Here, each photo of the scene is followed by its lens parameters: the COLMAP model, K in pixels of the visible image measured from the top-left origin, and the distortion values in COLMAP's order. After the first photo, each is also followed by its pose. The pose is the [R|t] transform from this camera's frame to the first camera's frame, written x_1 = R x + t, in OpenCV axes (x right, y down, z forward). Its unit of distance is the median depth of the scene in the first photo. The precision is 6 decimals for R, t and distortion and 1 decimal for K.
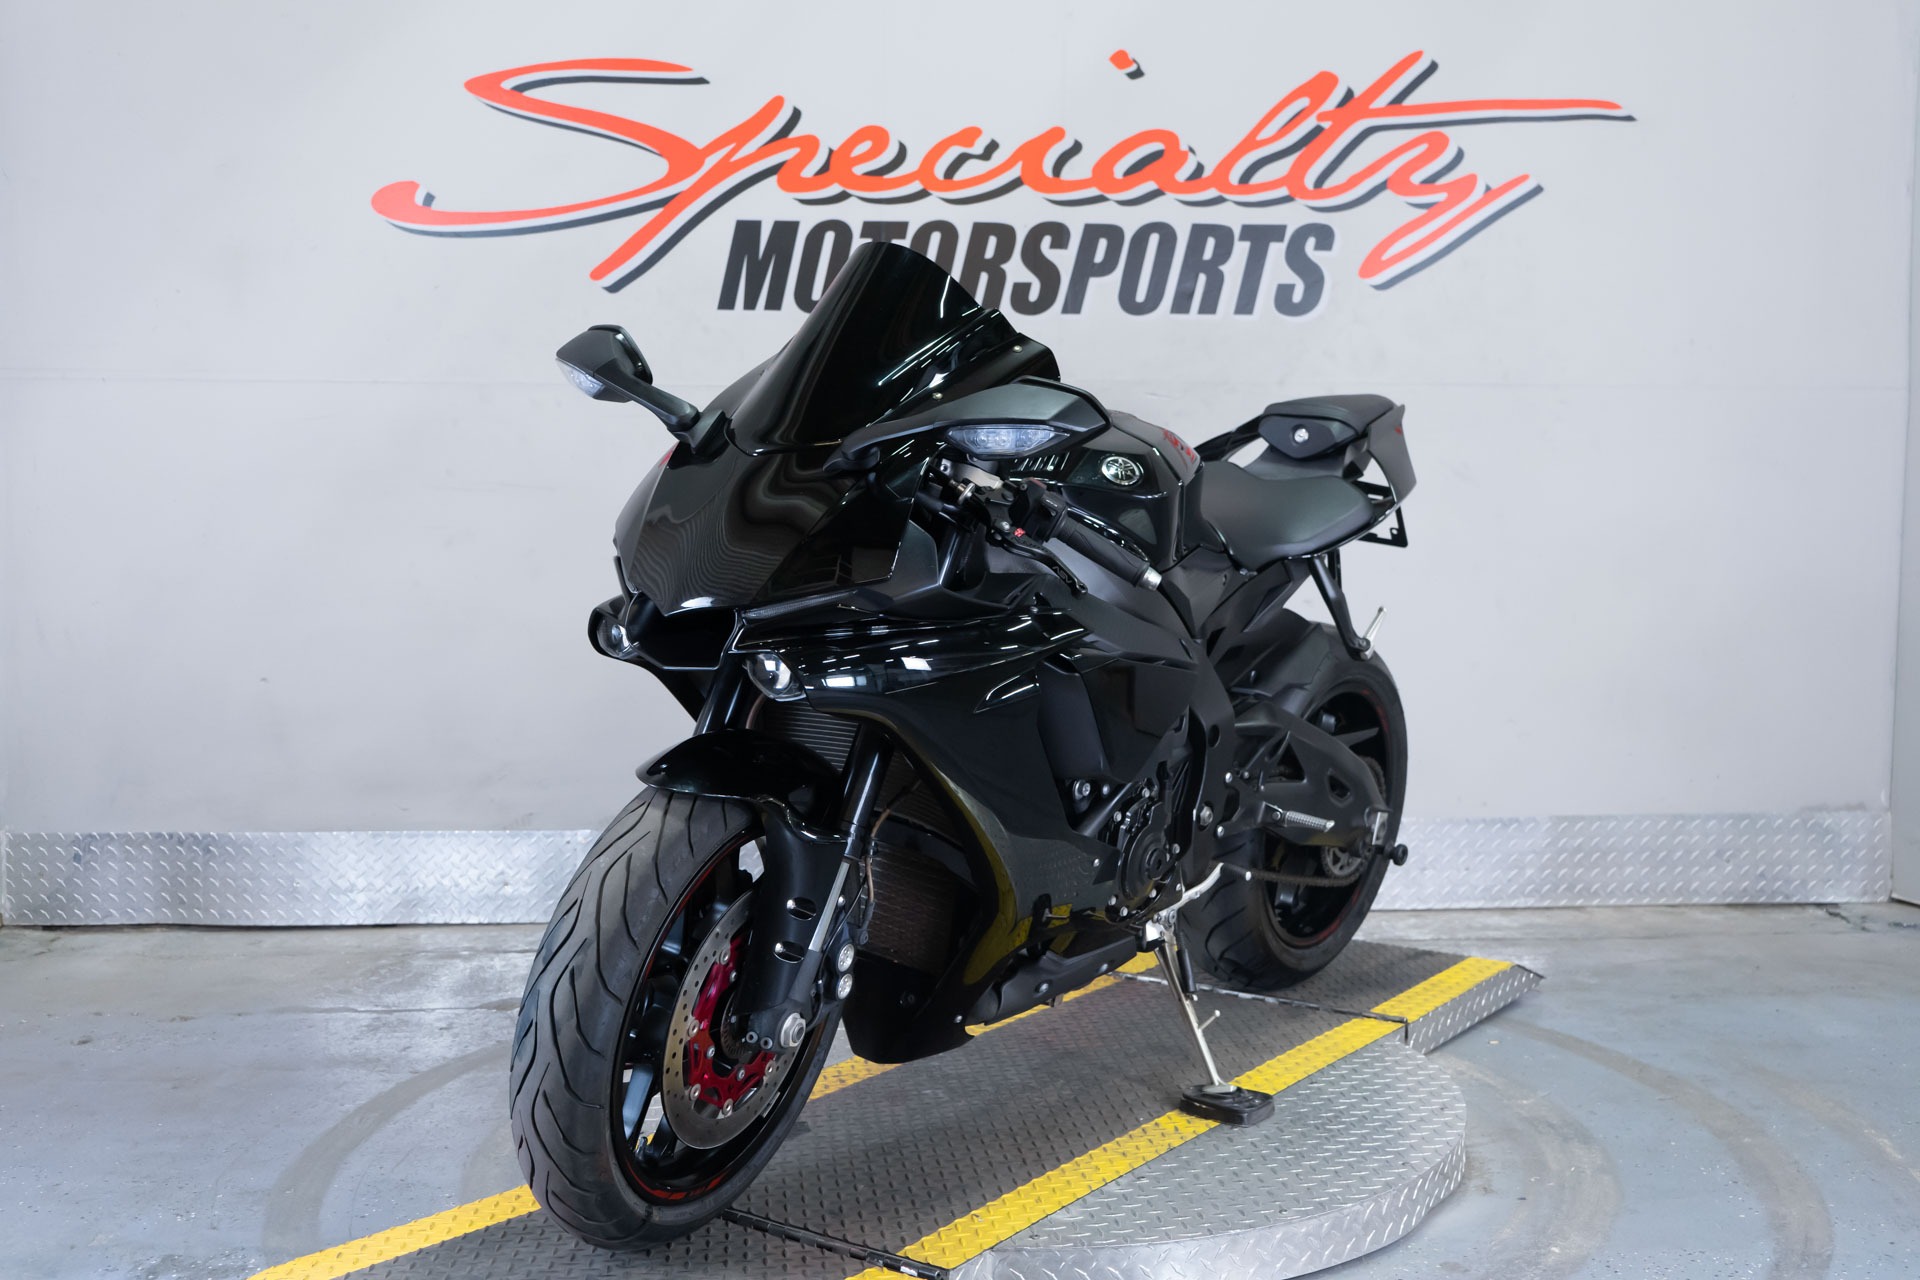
lens RADIAL K [[2036.7, 0, 960.0], [0, 2036.7, 642.4], [0, 0, 1]] dist [0.009477, 0.000000]
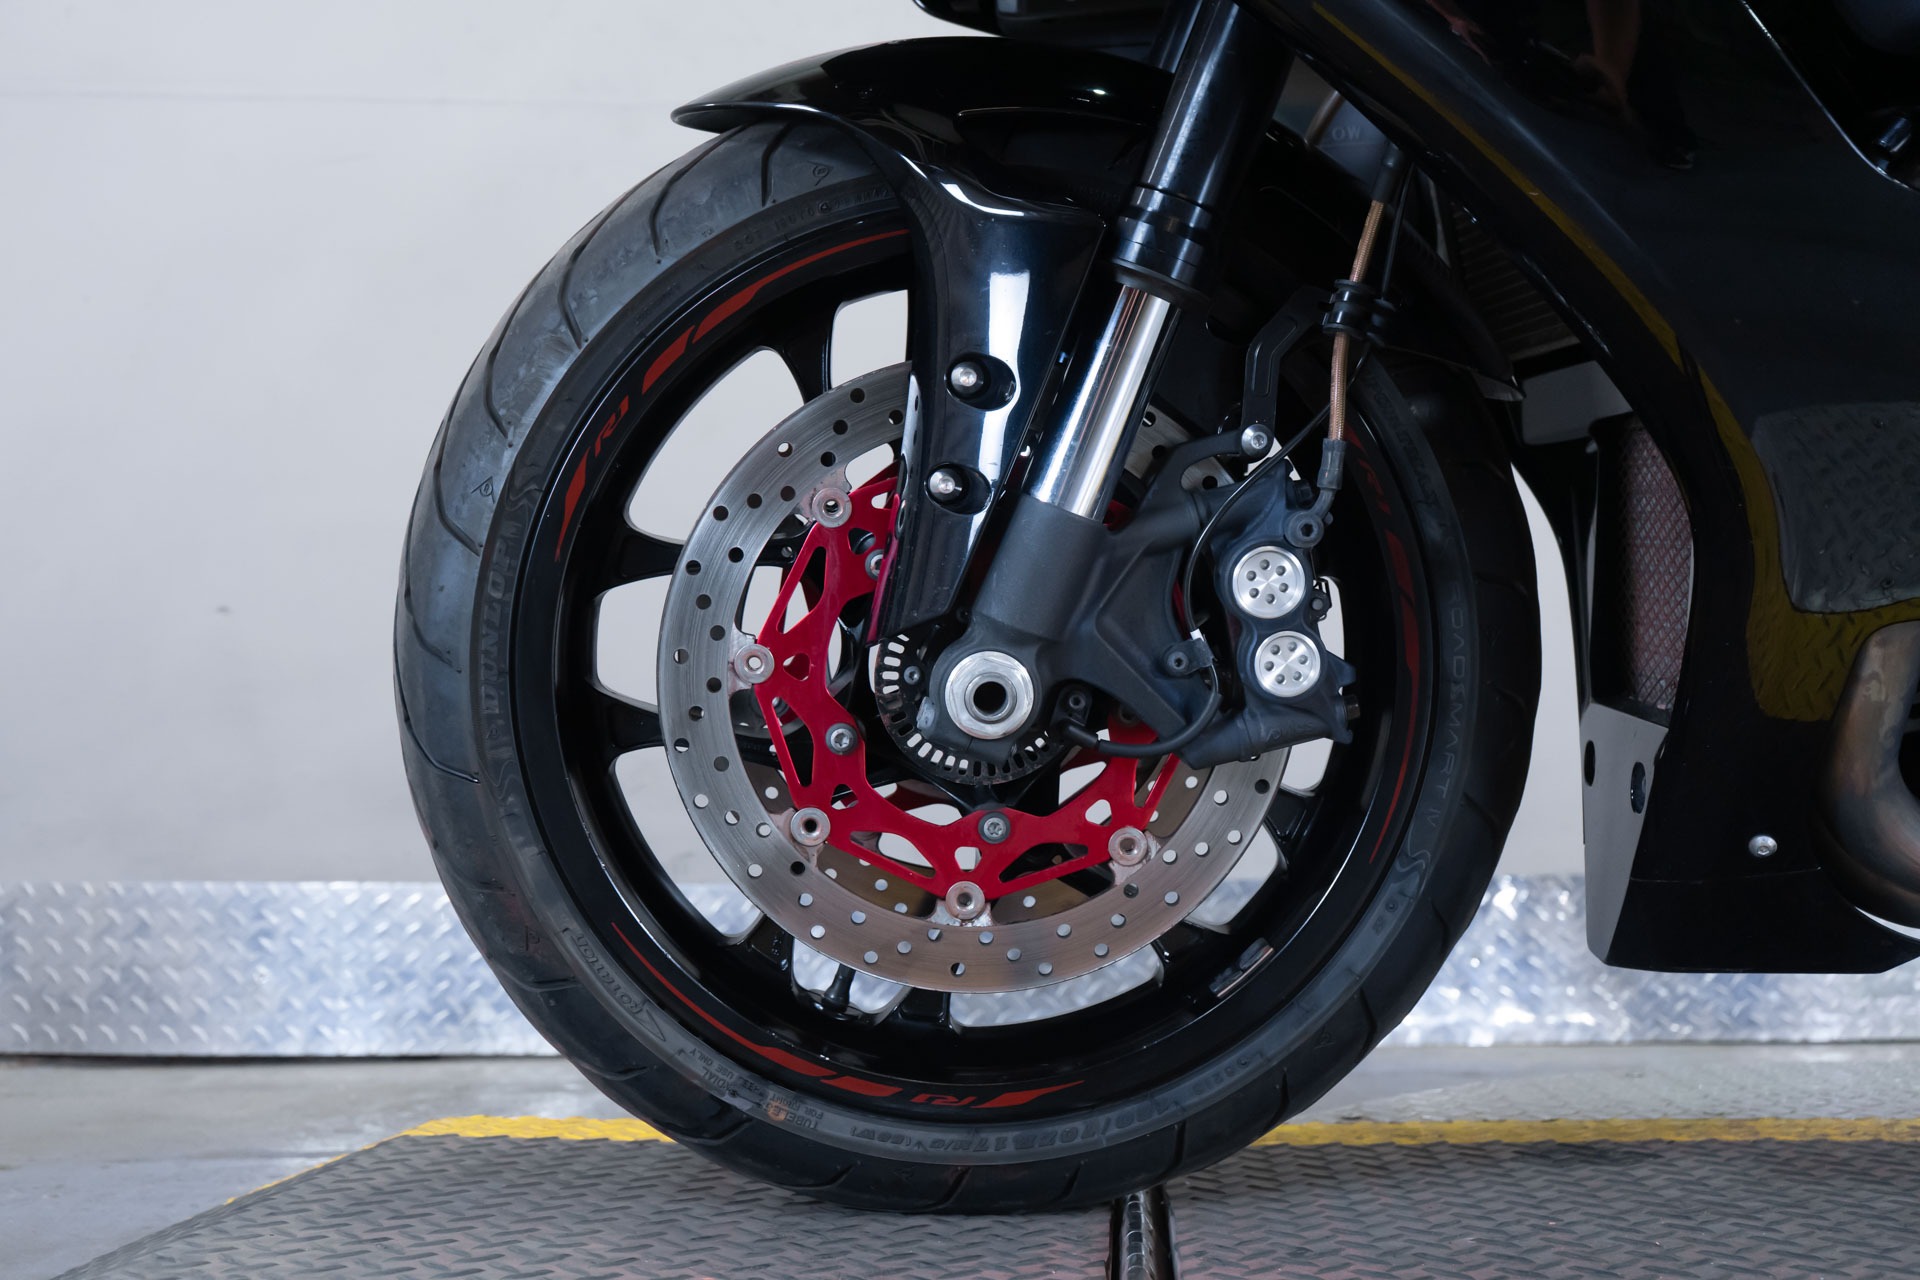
lens RADIAL K [[2105.8, 0, 969.0], [0, 2105.8, 629.4], [0, 0, 1]] dist [0.012141, 0.000000]
pose [[0.999997, -0.002202, -0.000962, -0.135042], [0.002011, 0.986007, -0.166695, 0.121887], [0.001316, 0.166692, 0.986008, 0.428015]]
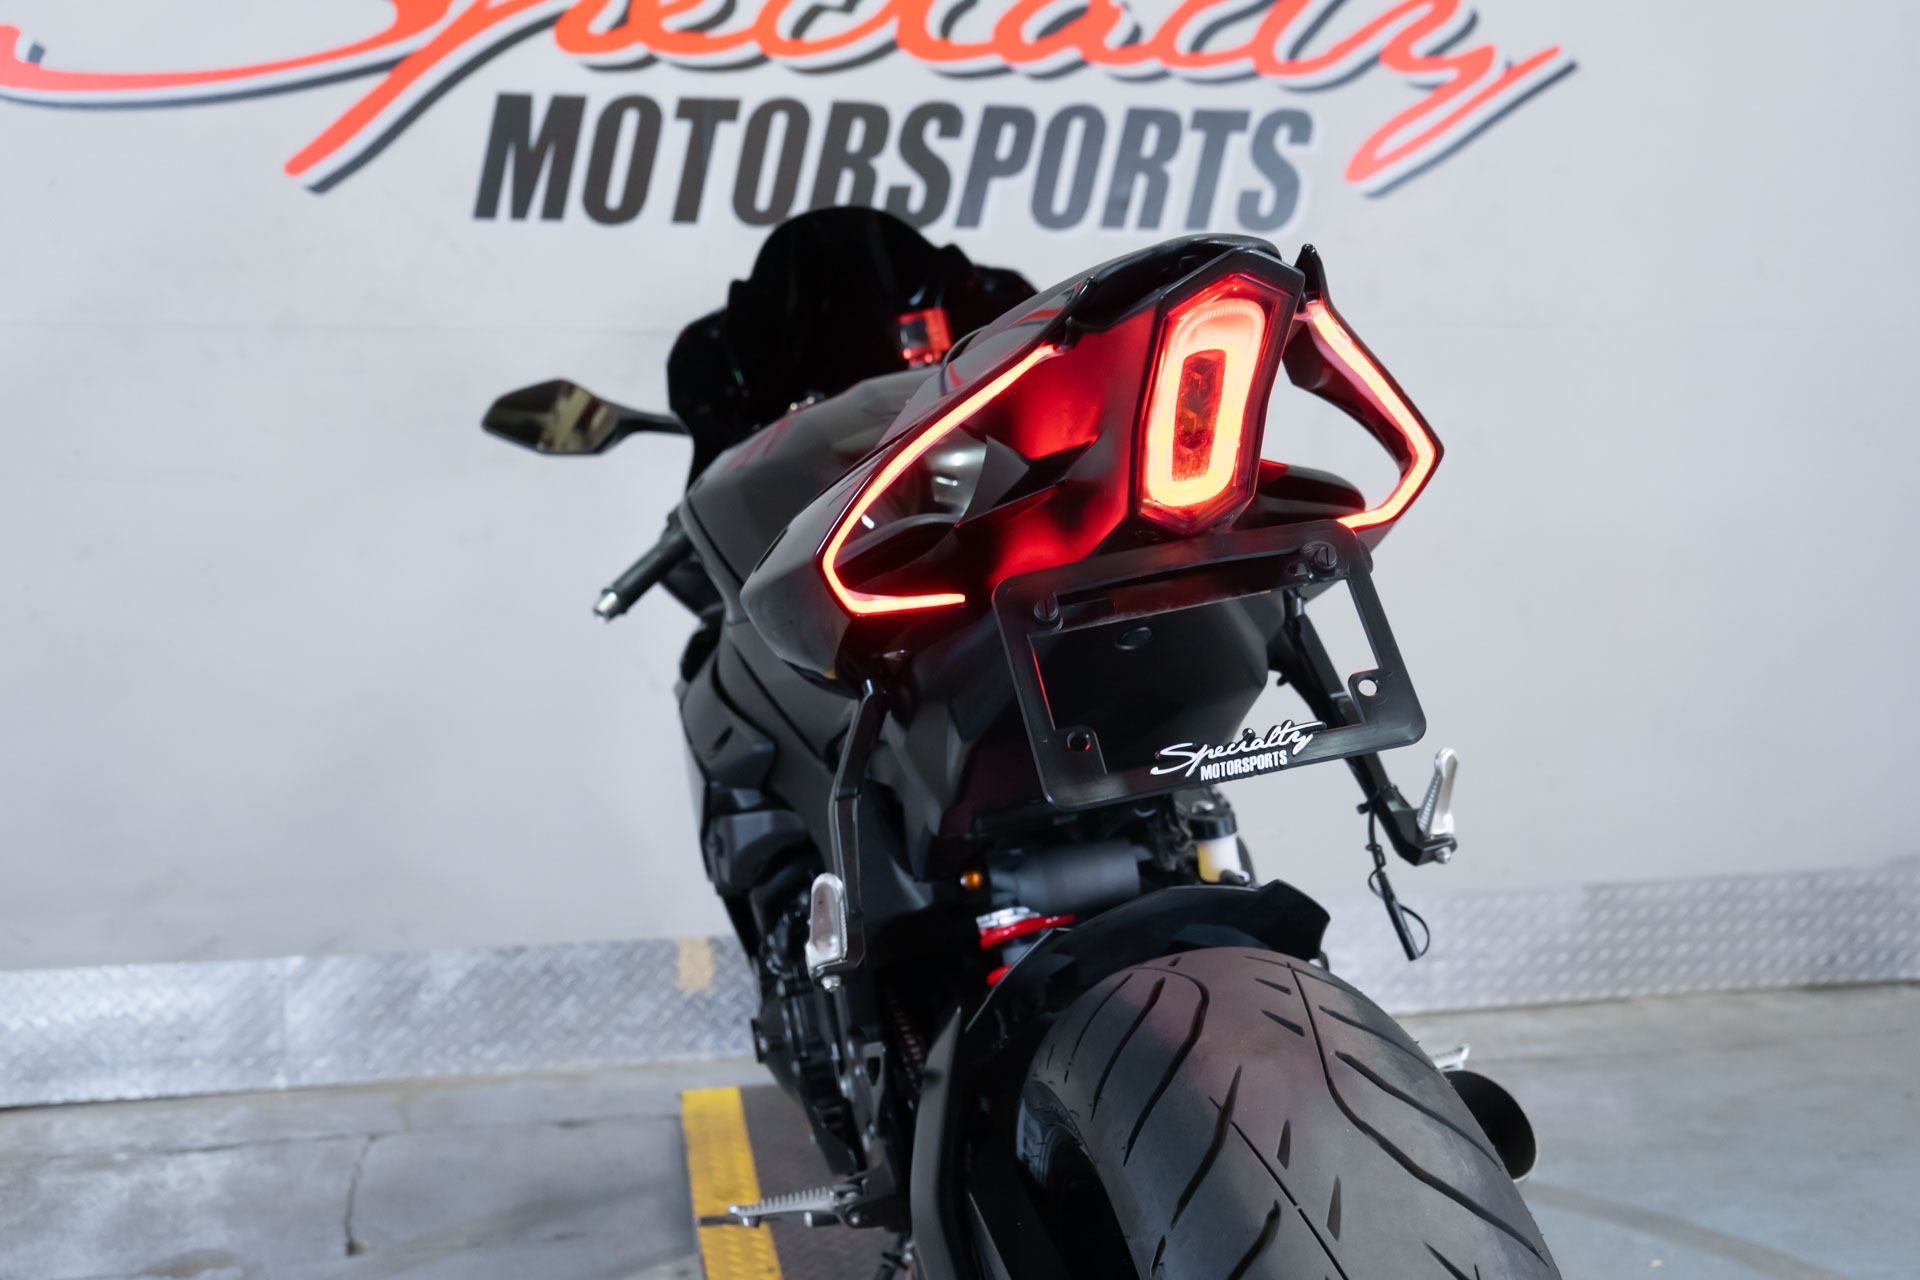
lens RADIAL K [[2105.8, 0, 969.7], [0, 2105.8, 641.4], [0, 0, 1]] dist [0.012141, 0.000000]
pose [[0.989848, -0.021983, 0.140419, -0.054198], [0.019406, 0.999618, 0.019695, -0.028011], [-0.140799, -0.016770, 0.989896, 0.249535]]
